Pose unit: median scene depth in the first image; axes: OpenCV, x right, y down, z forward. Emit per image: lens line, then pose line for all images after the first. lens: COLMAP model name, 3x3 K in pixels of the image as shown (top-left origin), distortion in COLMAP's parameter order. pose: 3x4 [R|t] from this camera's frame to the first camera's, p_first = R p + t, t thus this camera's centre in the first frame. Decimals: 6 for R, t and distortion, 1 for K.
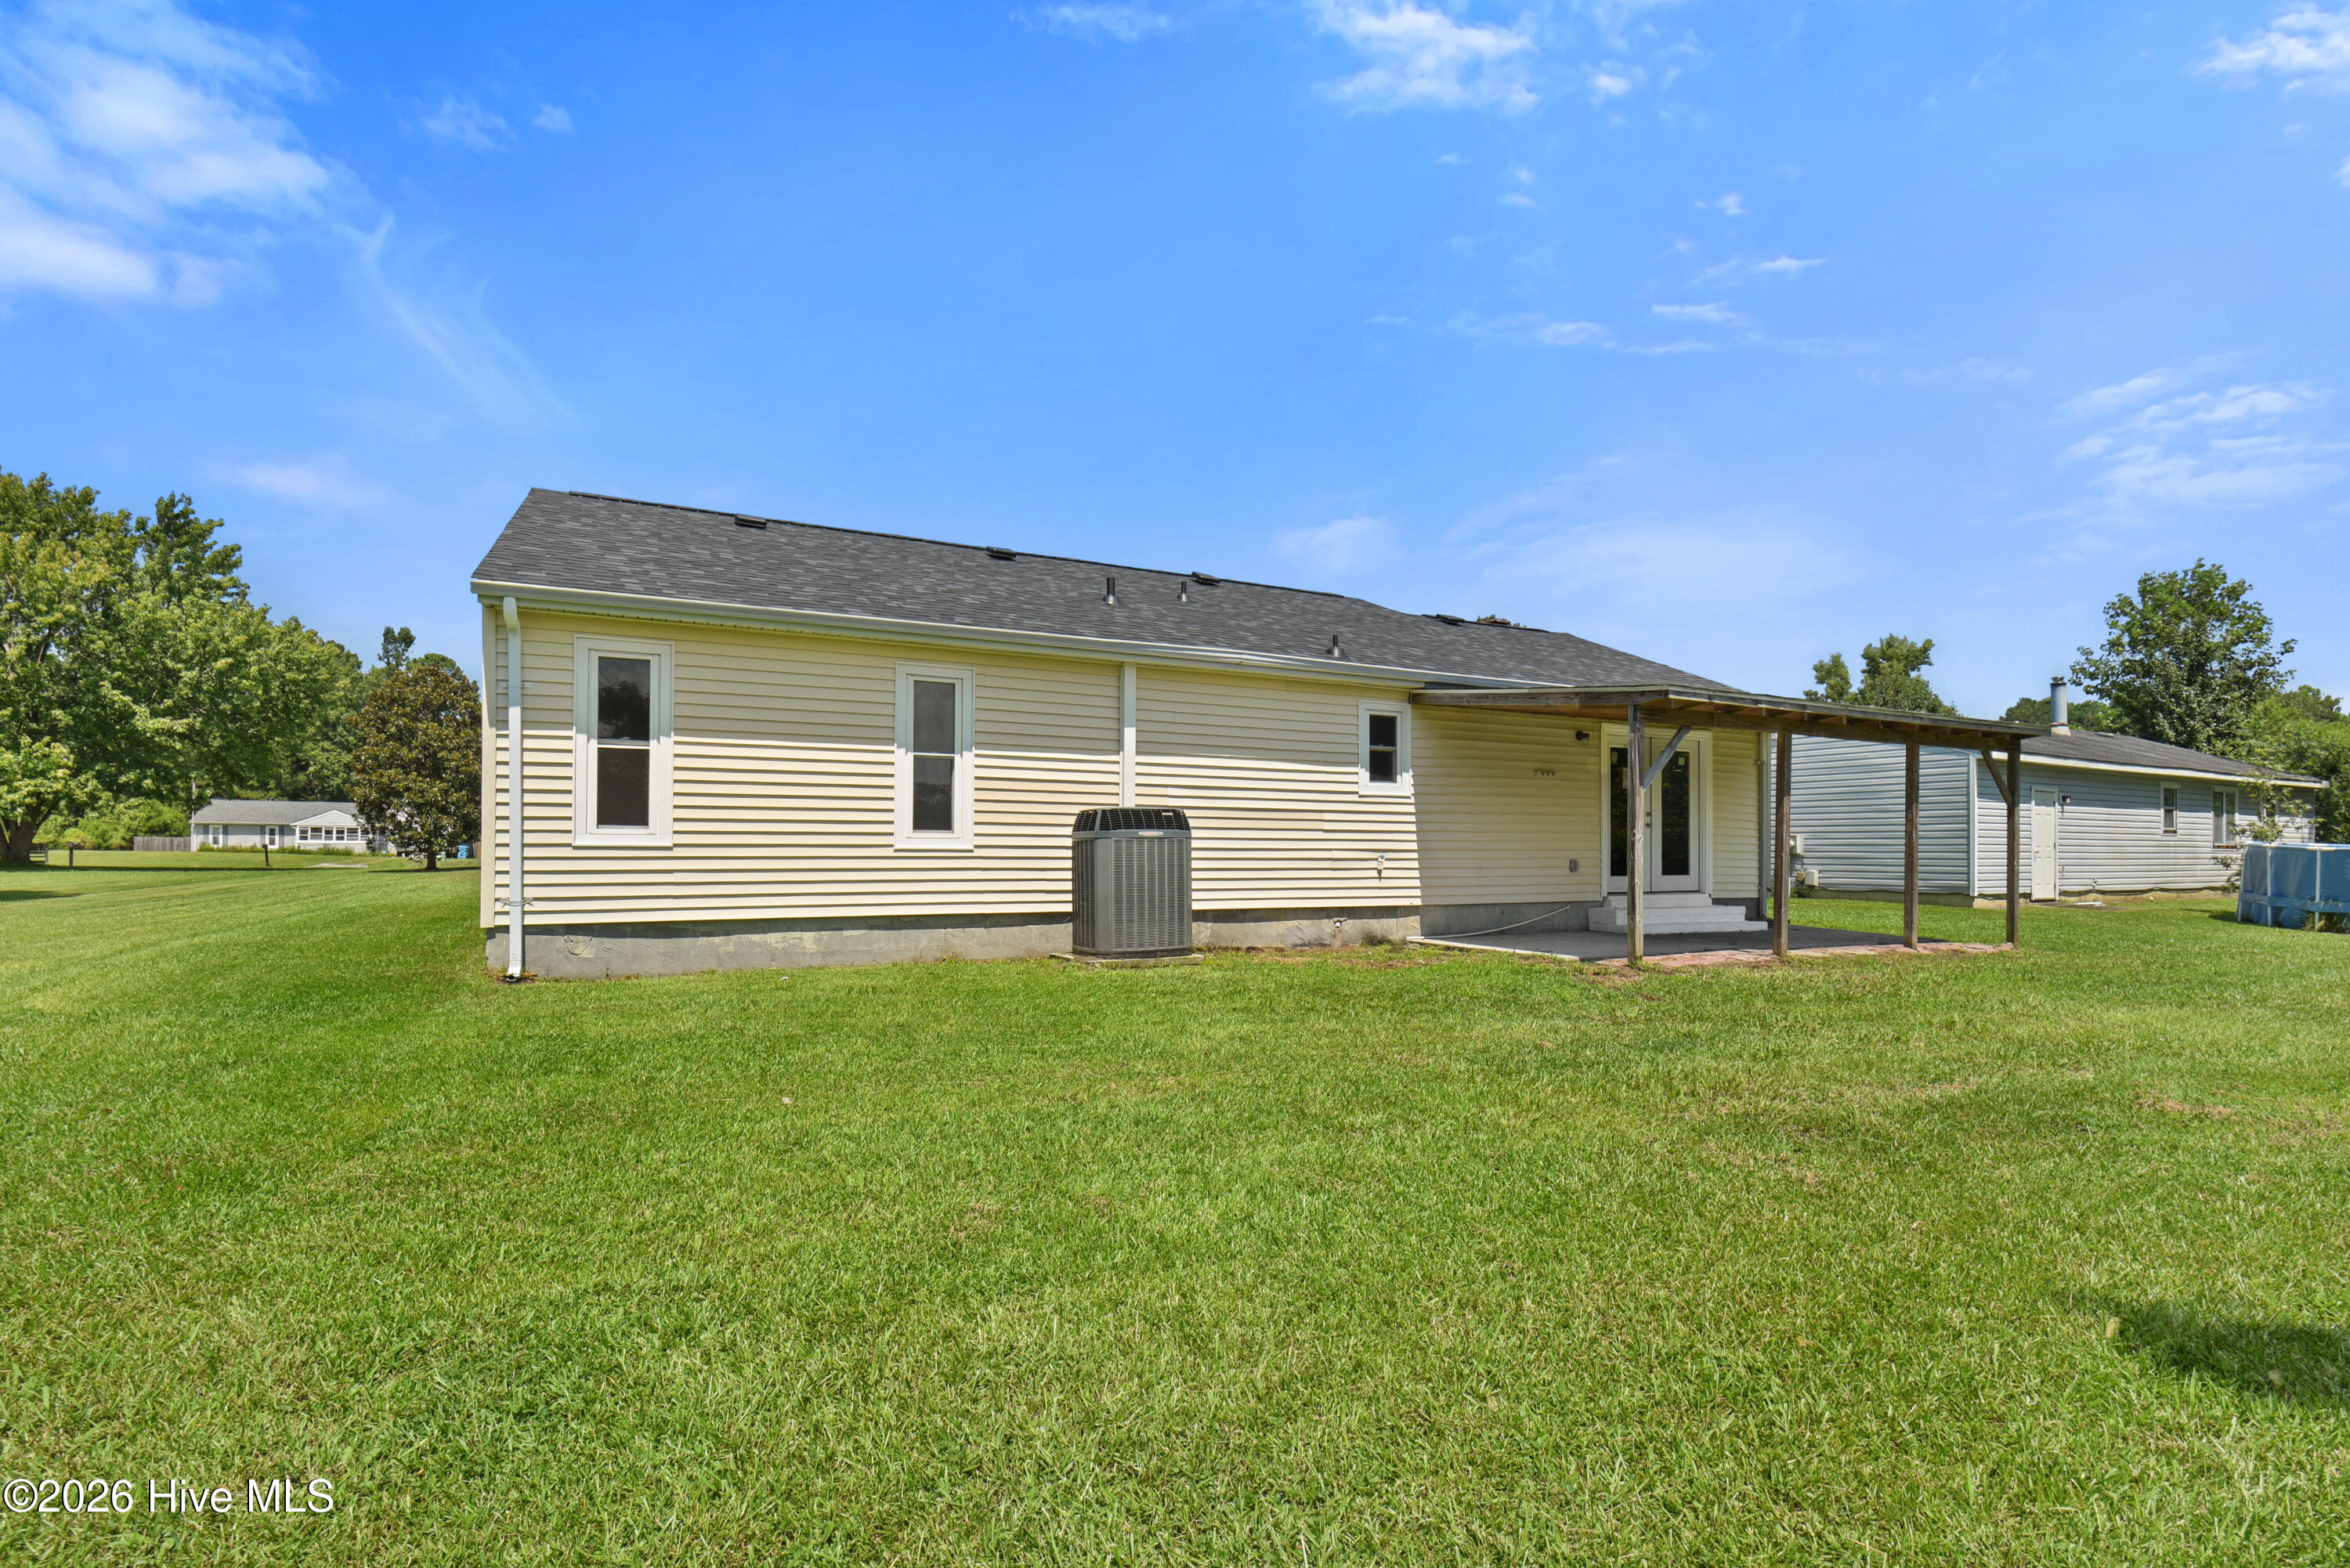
lens RADIAL K [[1104.3, 0, 1176.4], [0, 1104.3, 848.9], [0, 0, 1]] dist [-0.000314, -0.019938]
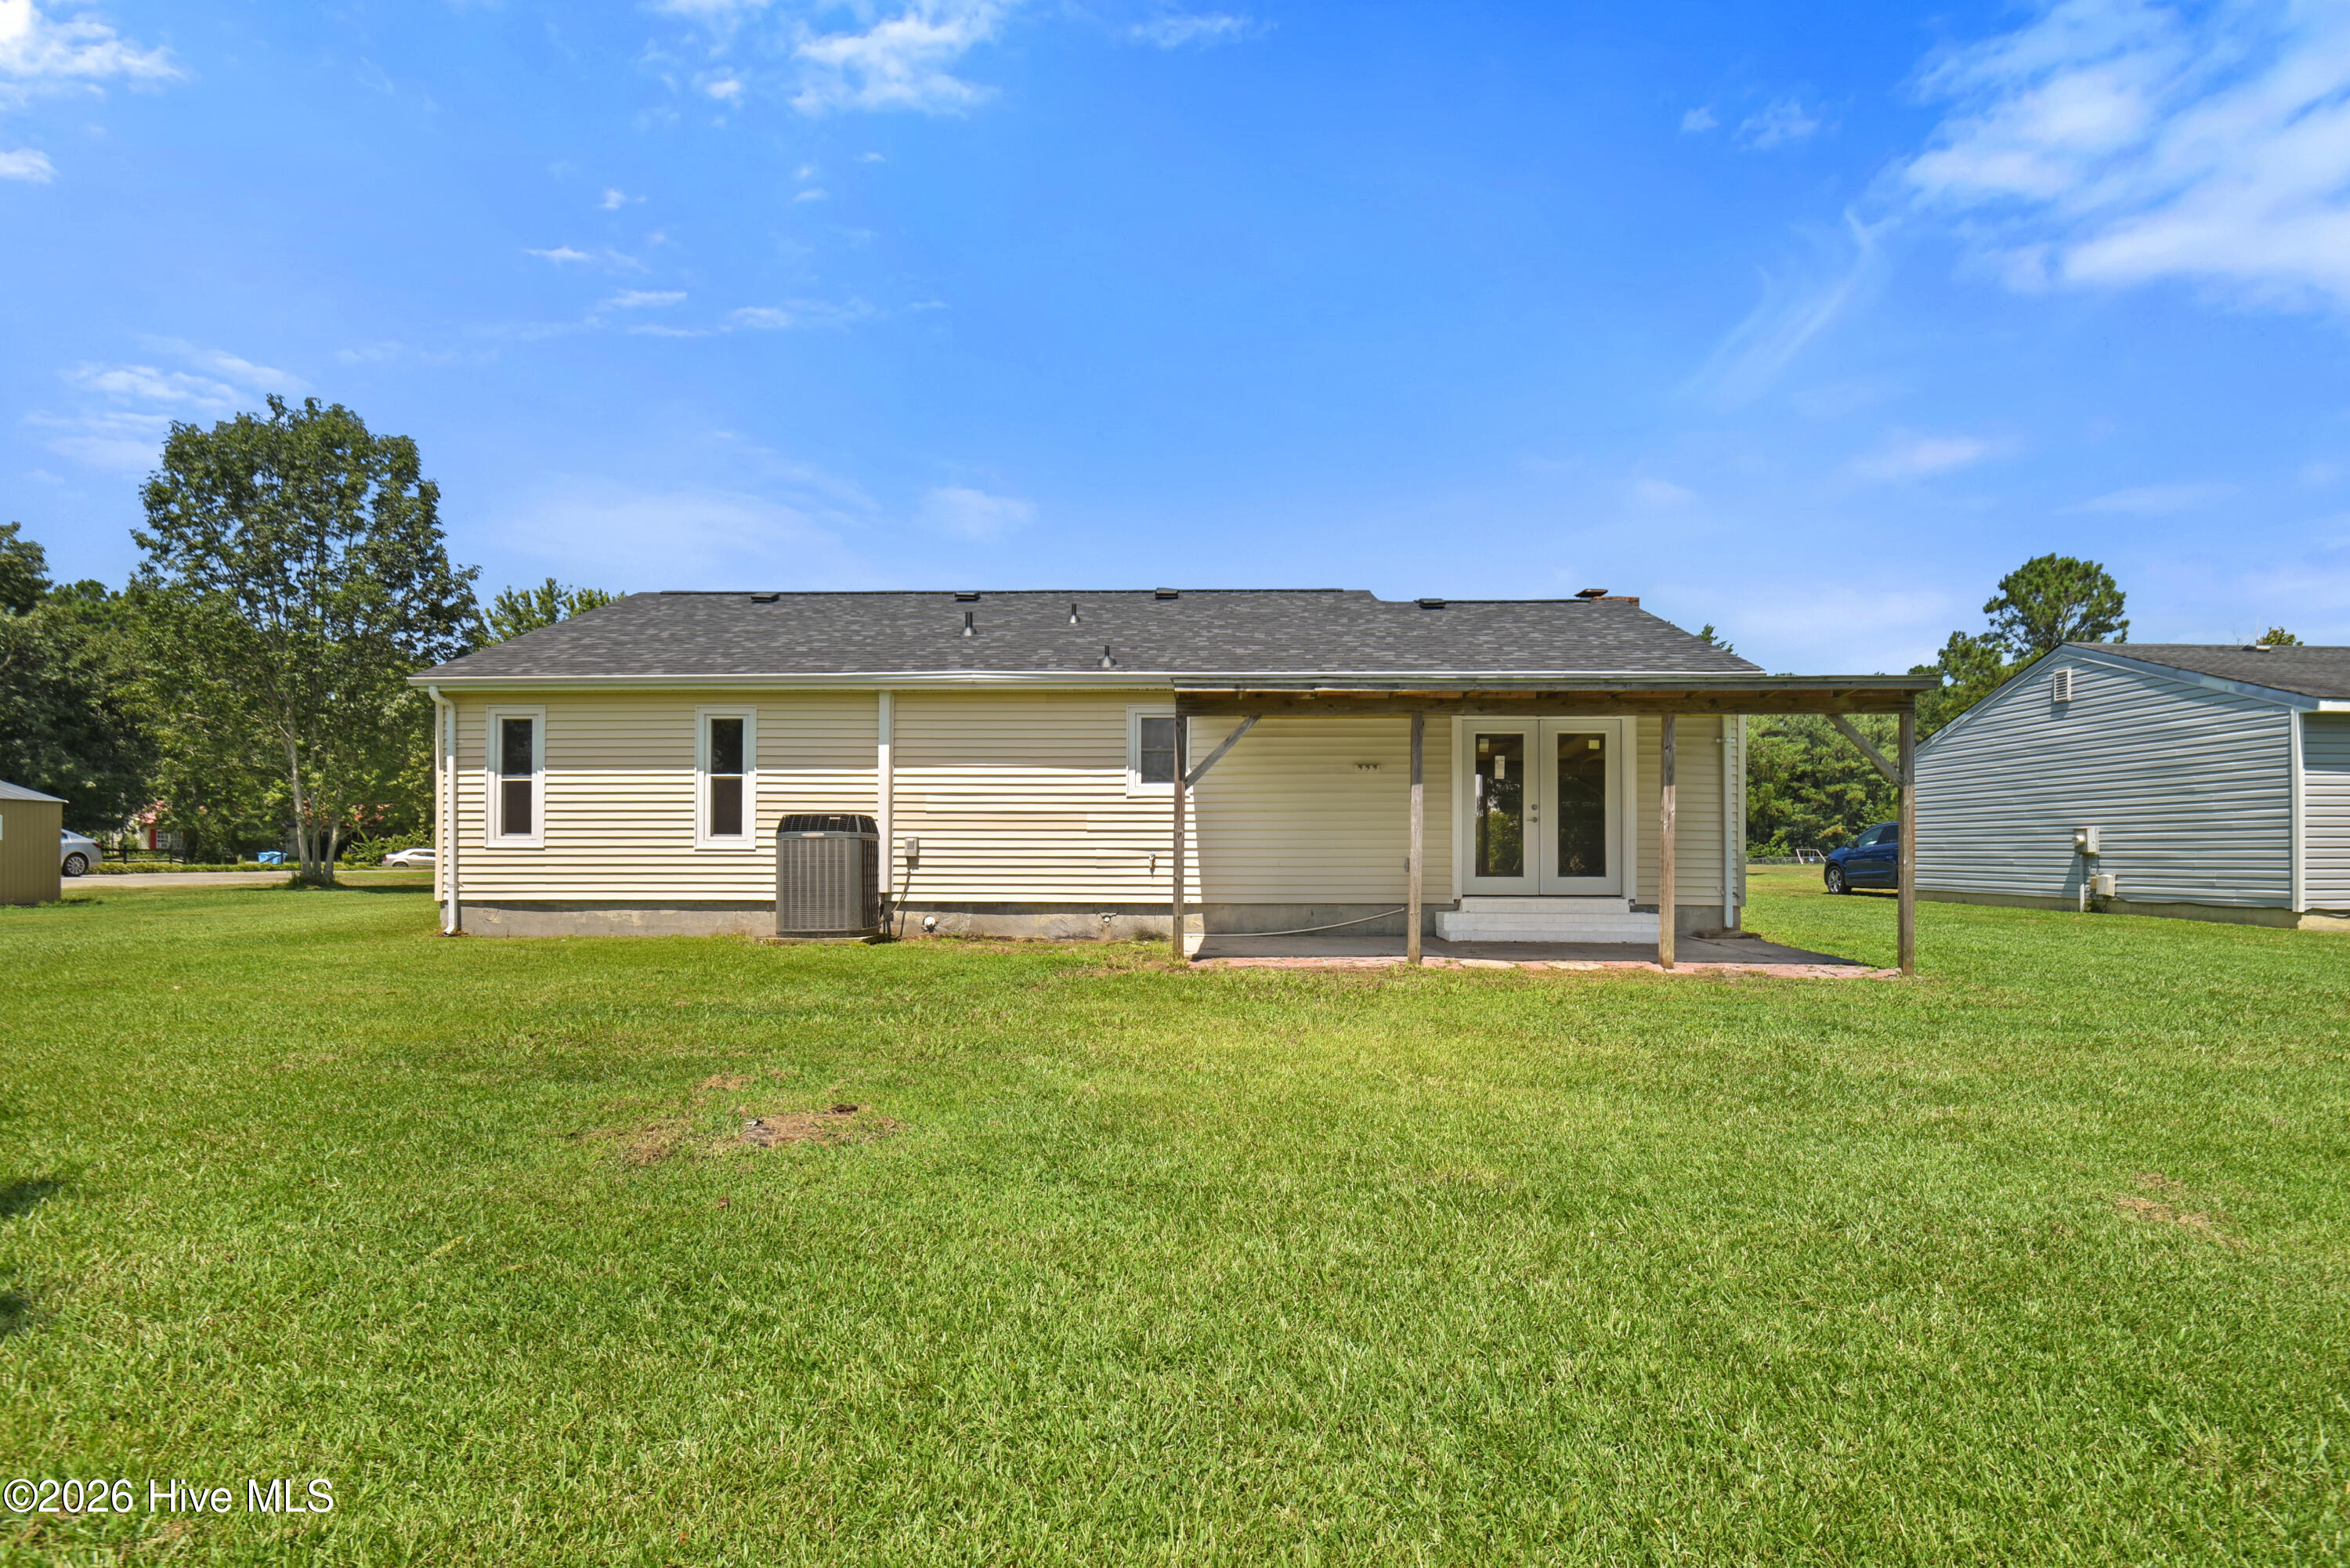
lens RADIAL K [[1104.3, 0, 1176.4], [0, 1104.3, 848.9], [0, 0, 1]] dist [-0.000314, -0.019938]
pose [[0.876877, -0.005337, -0.480685, 0.854564], [0.002915, 0.999979, -0.005786, 0.008978], [0.480706, 0.003672, 0.876874, 0.126705]]
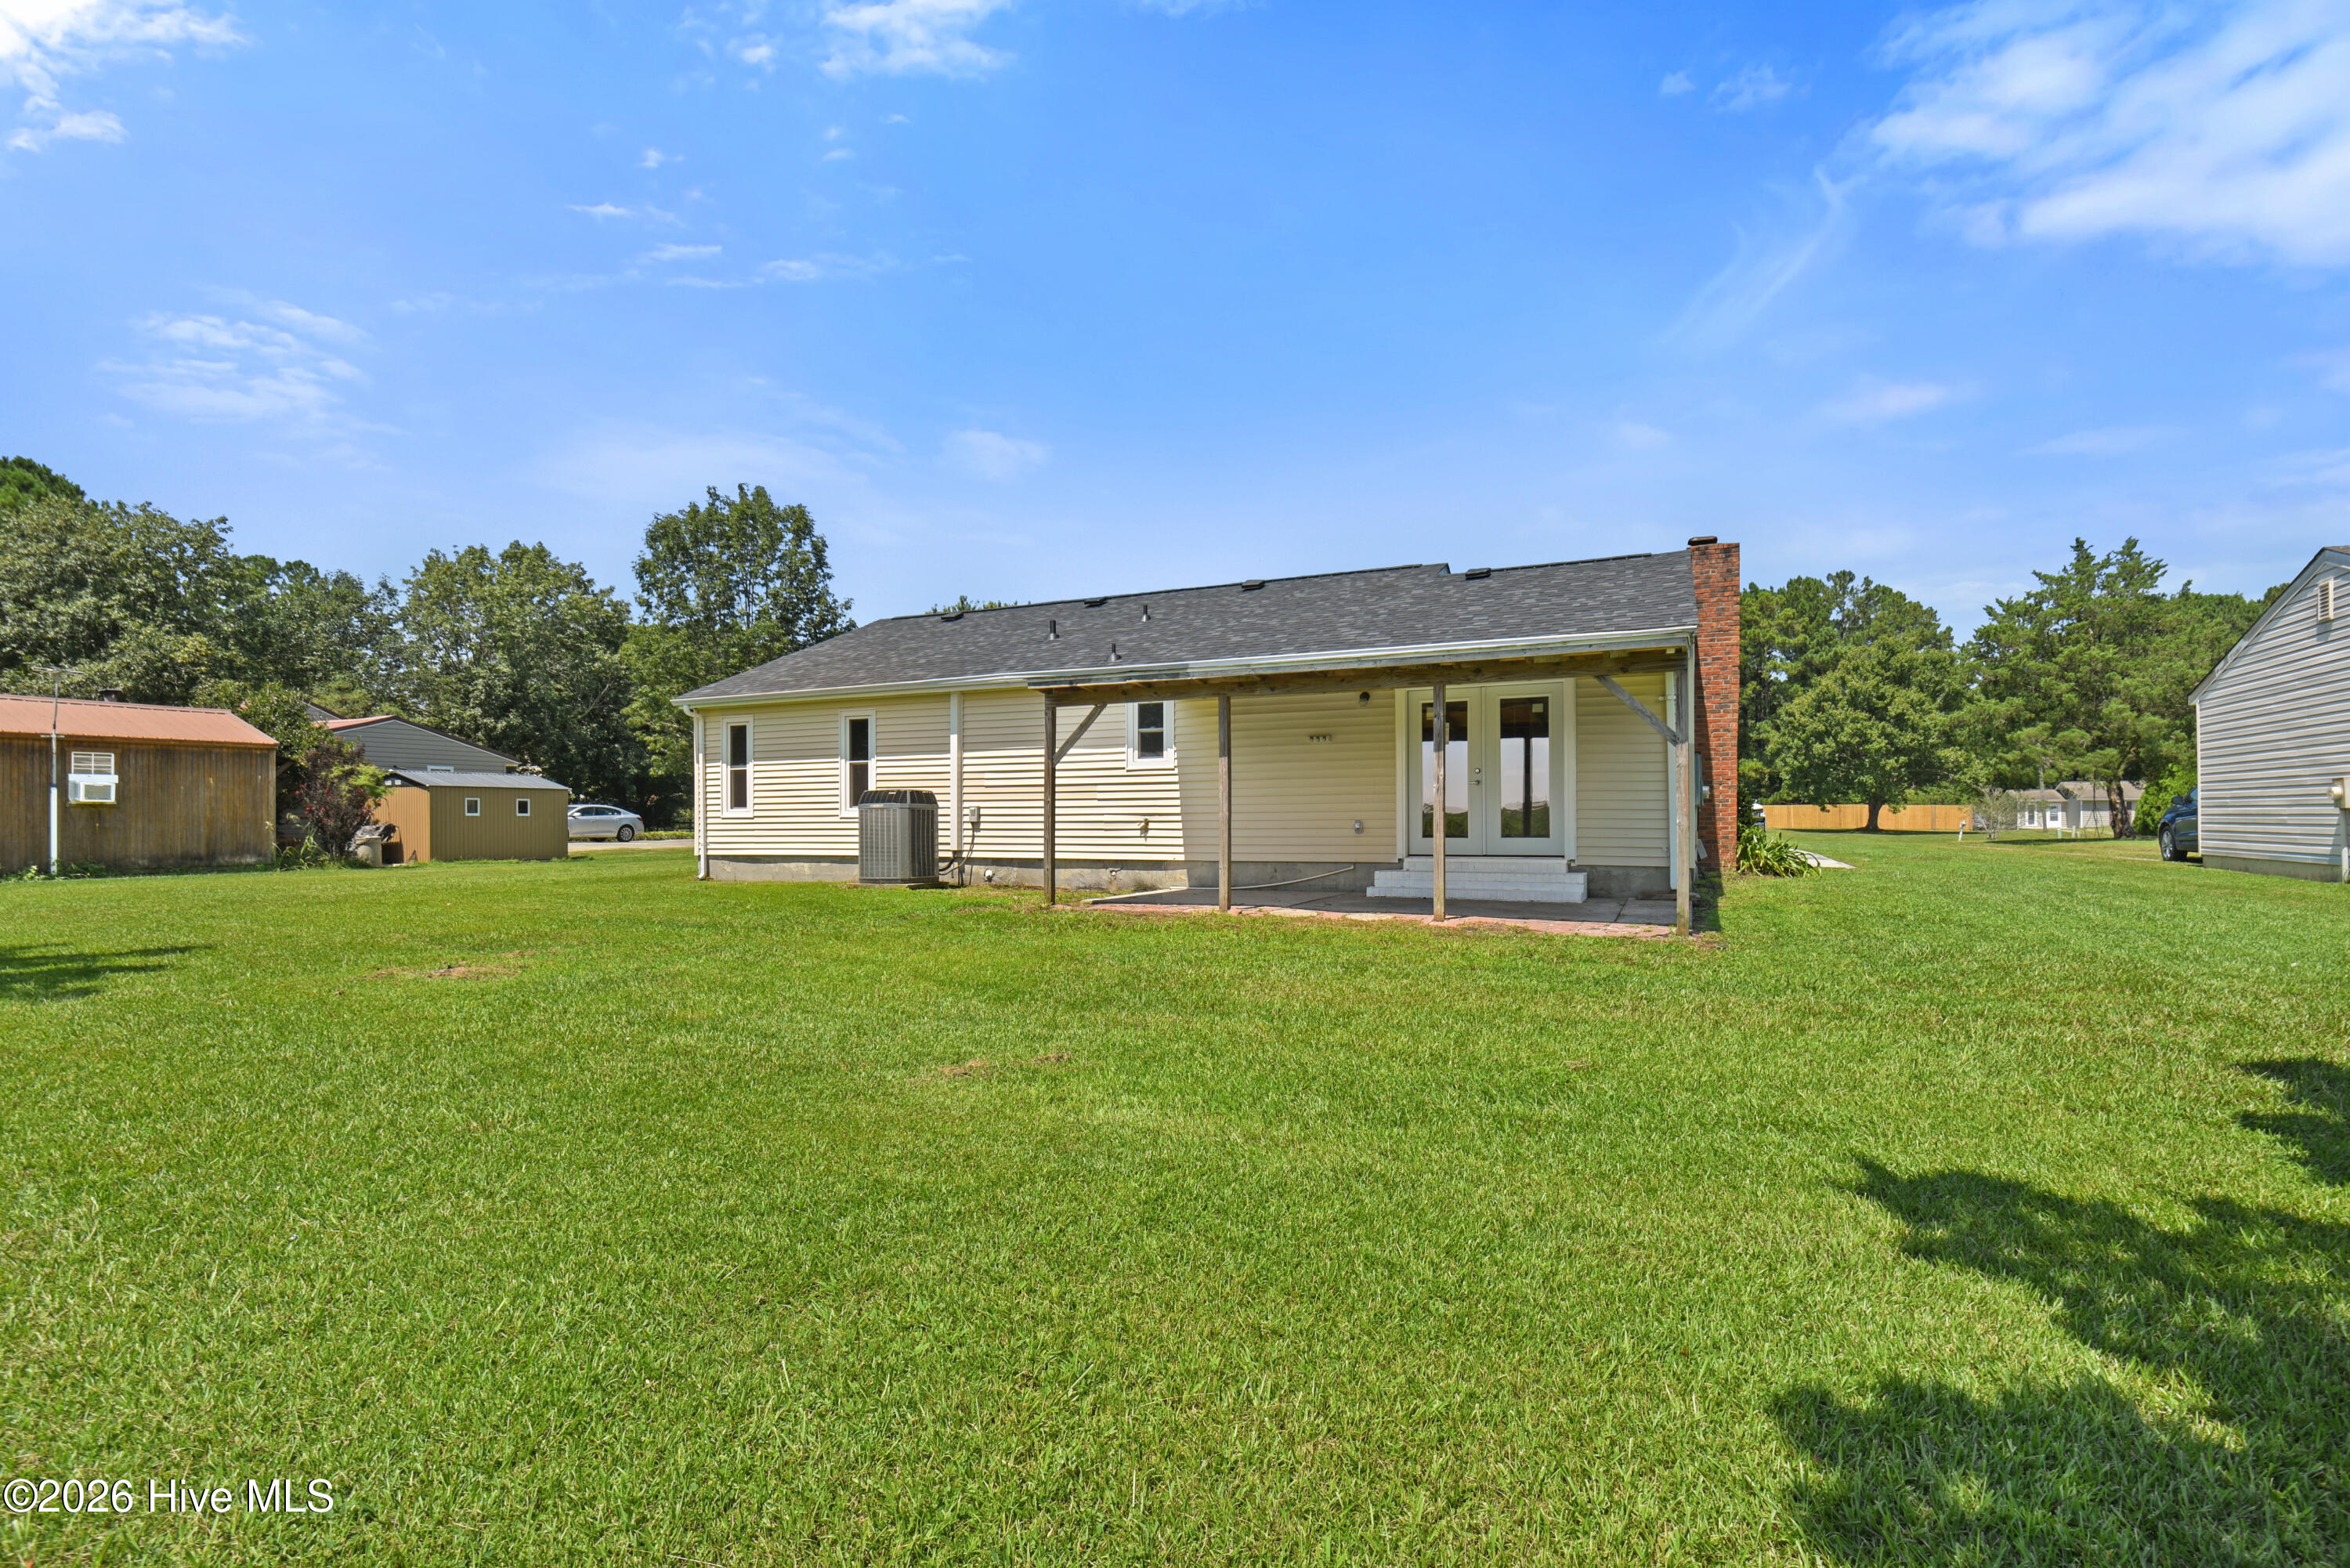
lens RADIAL K [[1091.4, 0, 1179.9], [0, 1091.4, 817.4], [0, 0, 1]] dist [-0.000664, -0.019361]
pose [[0.623212, -0.011573, -0.781968, 1.400968], [0.008967, 0.999931, -0.007653, 0.017650], [0.782002, -0.002242, 0.623272, 0.338875]]
